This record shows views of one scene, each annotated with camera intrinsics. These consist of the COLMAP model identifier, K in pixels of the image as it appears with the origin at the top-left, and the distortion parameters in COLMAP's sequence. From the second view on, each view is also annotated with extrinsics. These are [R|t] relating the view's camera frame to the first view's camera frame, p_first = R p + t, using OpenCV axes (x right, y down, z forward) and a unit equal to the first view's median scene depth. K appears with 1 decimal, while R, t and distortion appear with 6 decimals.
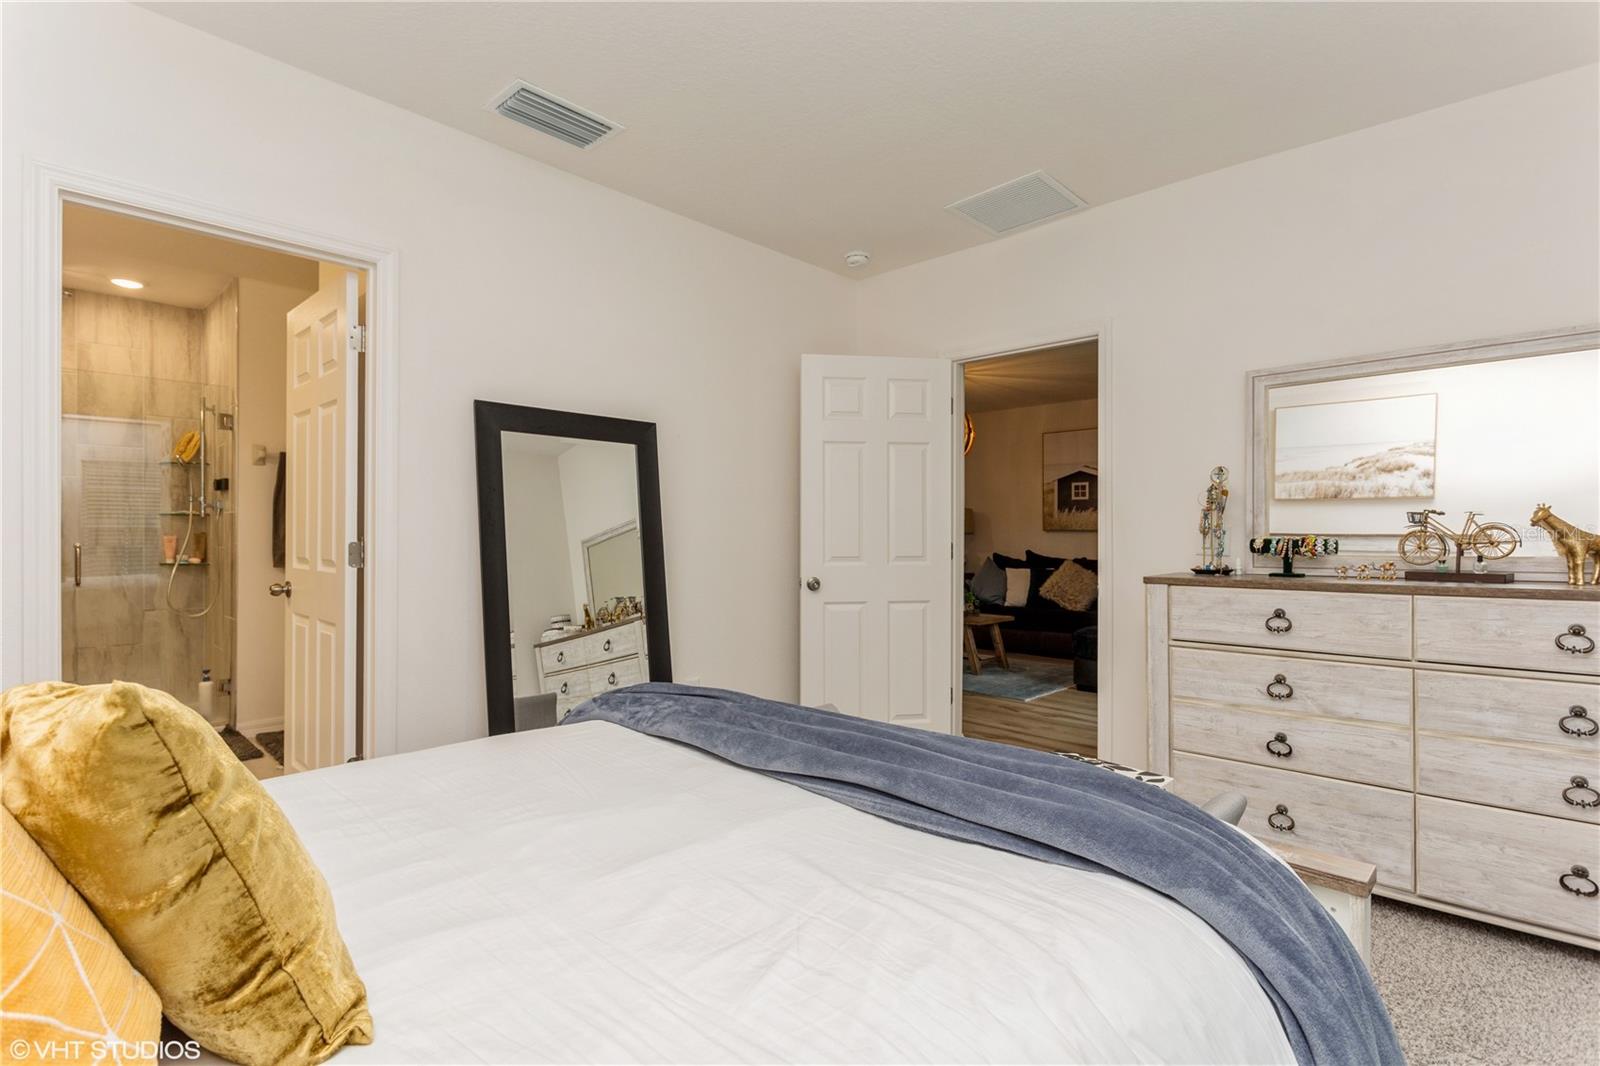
lens RADIAL K [[766.8, 0, 797.8], [0, 766.8, 527.8], [0, 0, 1]] dist [-0.003202, 0.000381]
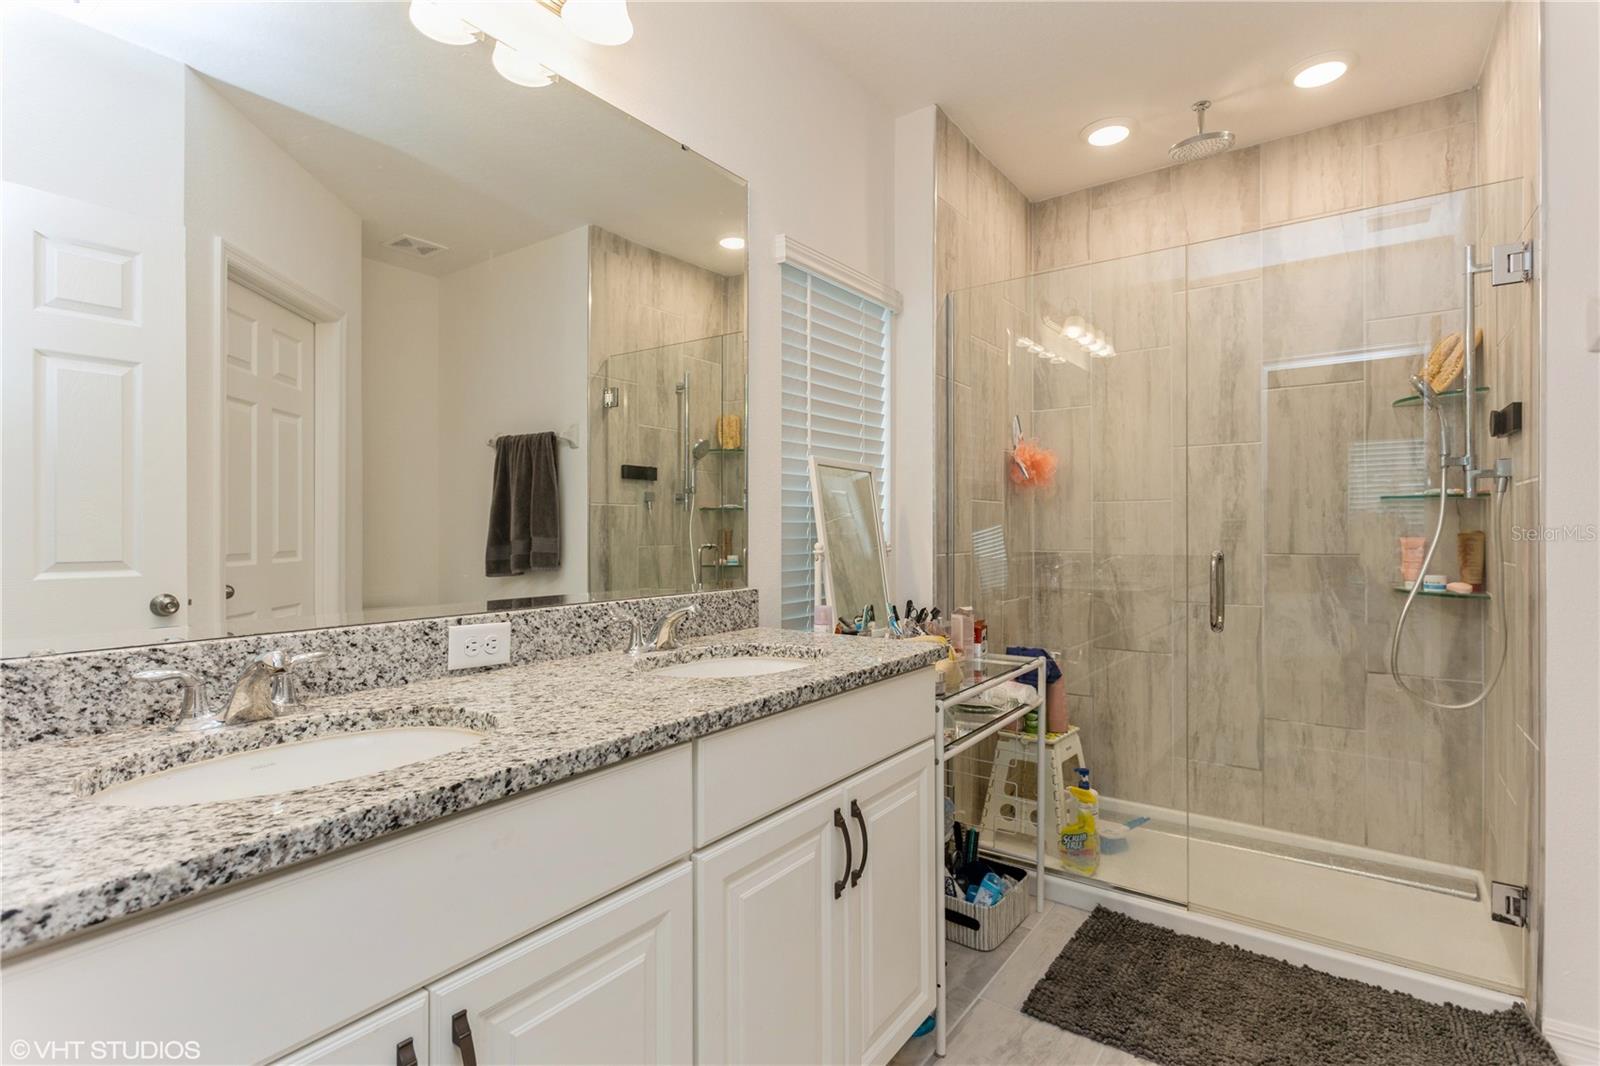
lens RADIAL K [[766.8, 0, 797.8], [0, 766.8, 527.8], [0, 0, 1]] dist [-0.003202, 0.000381]
pose [[0.134650, -0.001276, -0.990892, -0.360984], [0.002190, 0.999997, -0.000990, 0.003251], [0.990891, -0.002037, 0.134652, 0.519176]]
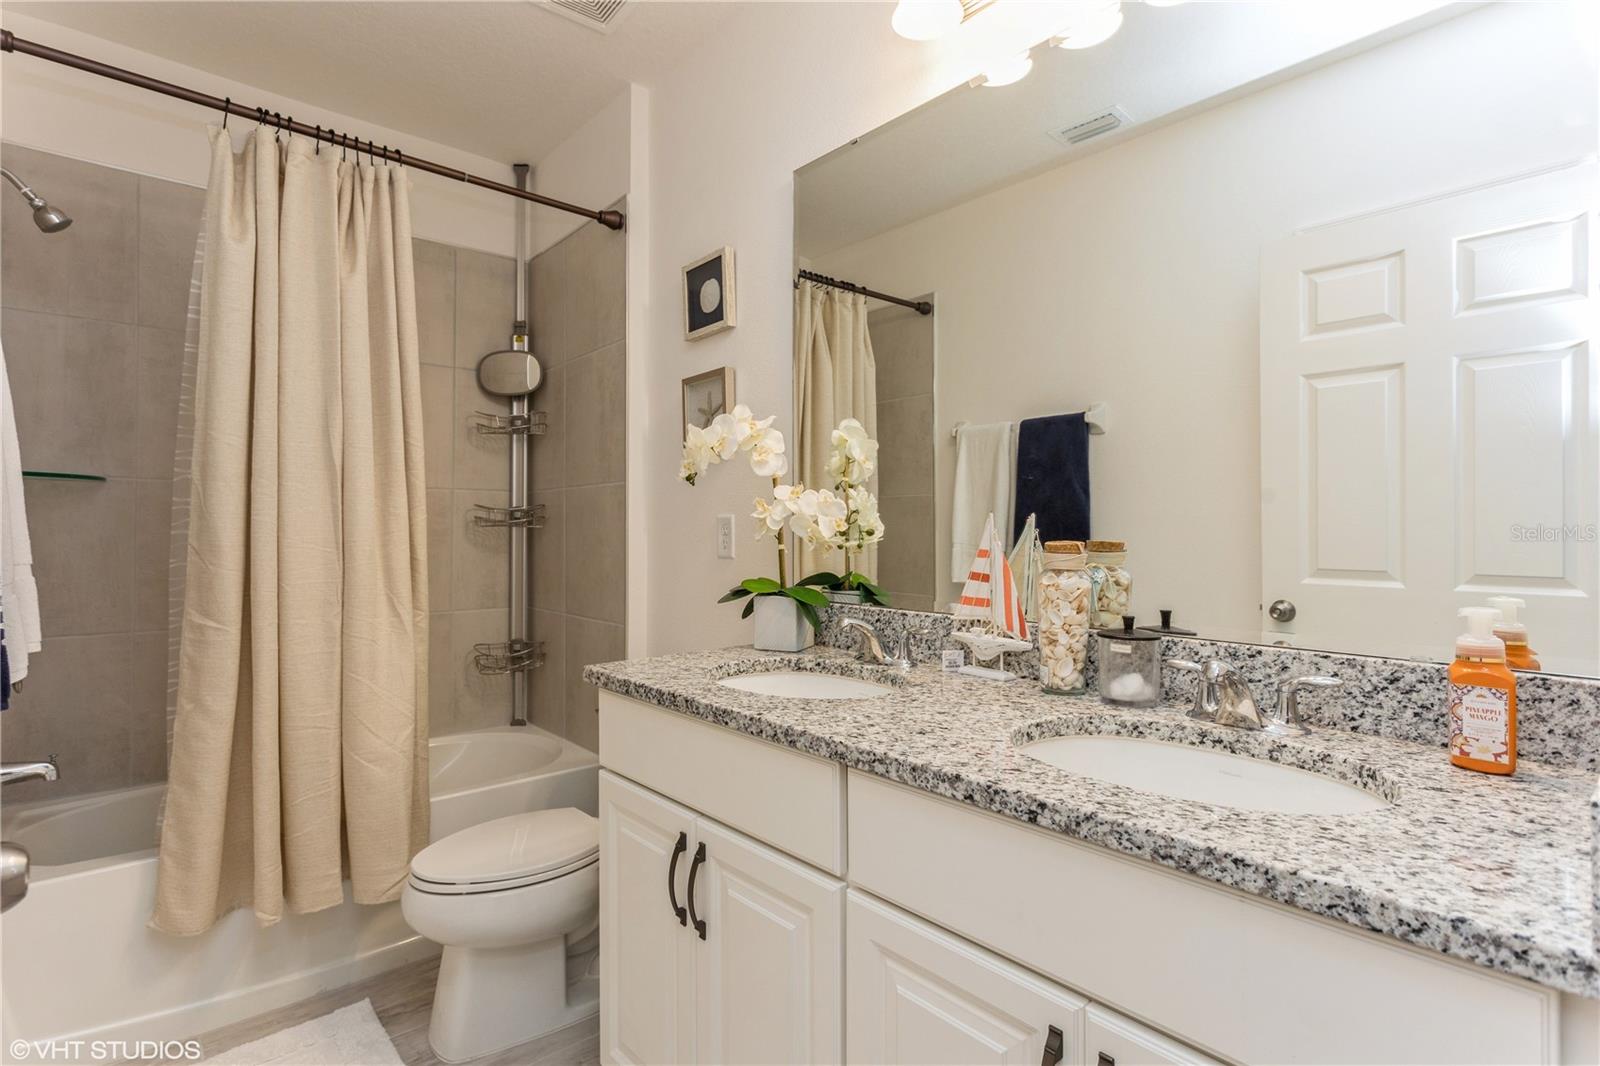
lens RADIAL K [[835.4, 0, 800.0], [0, 835.4, 533.0], [0, 0, 1]] dist [-0.001693, 0.000118]
pose [[-0.994580, -0.001811, 0.103962, -1.333865], [-0.003033, 0.999928, -0.011597, 0.013200], [-0.103933, -0.011849, -0.994514, 1.456145]]
